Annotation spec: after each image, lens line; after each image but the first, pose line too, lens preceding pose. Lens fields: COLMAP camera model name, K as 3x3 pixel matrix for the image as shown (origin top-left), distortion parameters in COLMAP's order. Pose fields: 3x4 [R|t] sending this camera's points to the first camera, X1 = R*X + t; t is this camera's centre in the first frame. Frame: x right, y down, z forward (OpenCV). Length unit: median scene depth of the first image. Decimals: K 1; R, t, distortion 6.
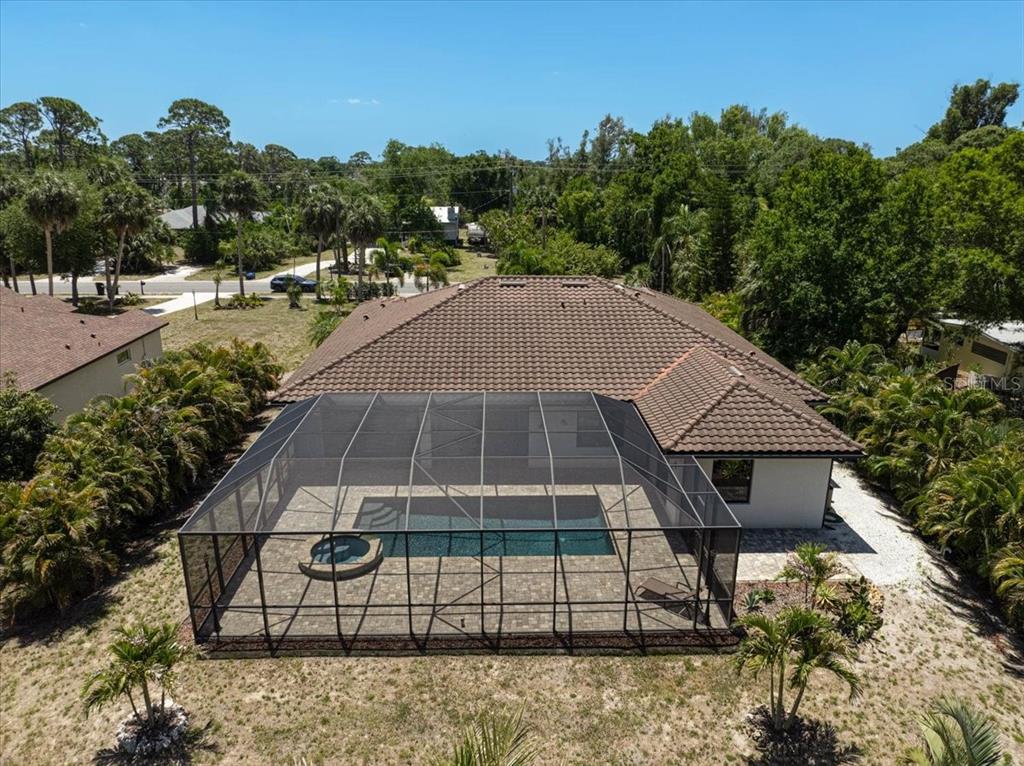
lens RADIAL K [[725.5, 0, 519.0], [0, 725.5, 382.6], [0, 0, 1]] dist [-0.058261, 0.032540]
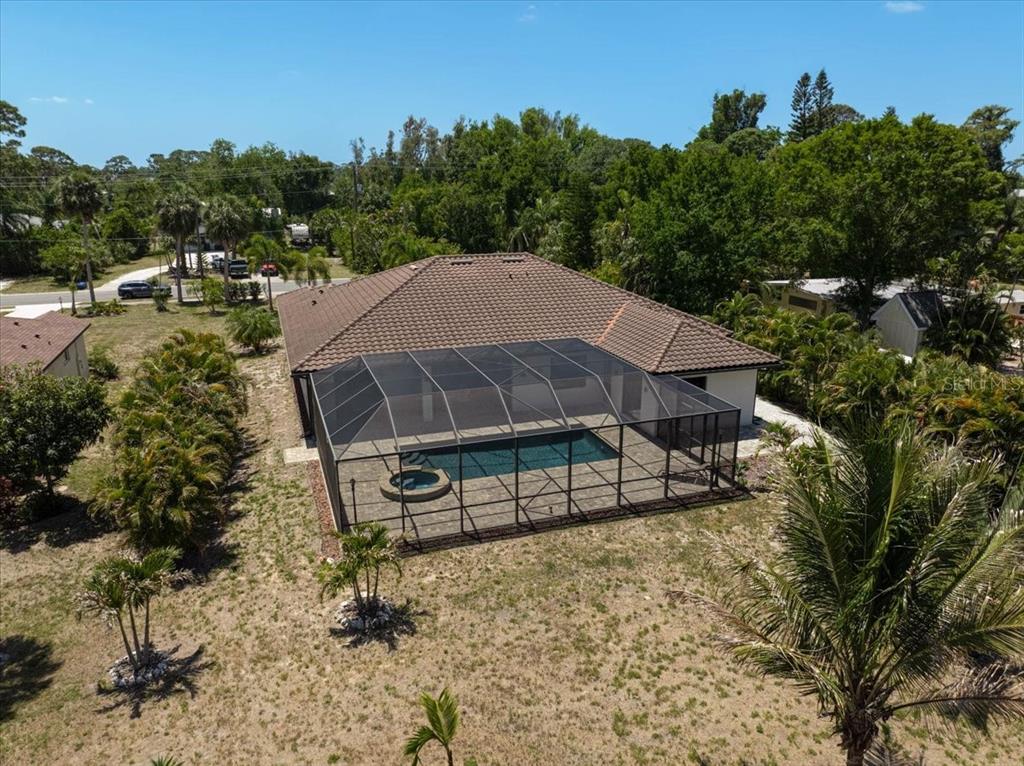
lens RADIAL K [[725.5, 0, 519.0], [0, 725.5, 382.6], [0, 0, 1]] dist [-0.058261, 0.032540]
pose [[0.952670, -0.091708, 0.289842, -0.335040], [0.092589, 0.995647, 0.010704, 0.061905], [-0.289562, 0.016639, 0.957015, -0.149197]]
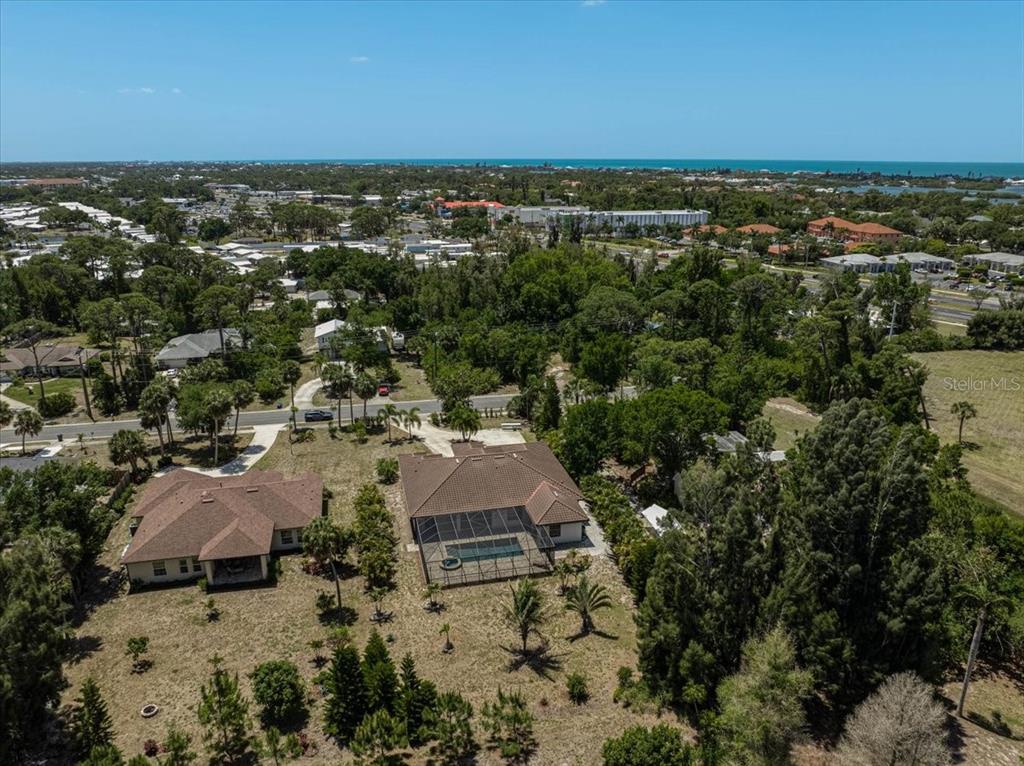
lens RADIAL K [[725.5, 0, 519.0], [0, 725.5, 382.6], [0, 0, 1]] dist [-0.058261, 0.032540]
pose [[0.979795, -0.067126, 0.188403, -0.430917], [0.064340, 0.997710, 0.020871, -0.581914], [-0.189372, -0.008328, 0.981870, -2.115477]]
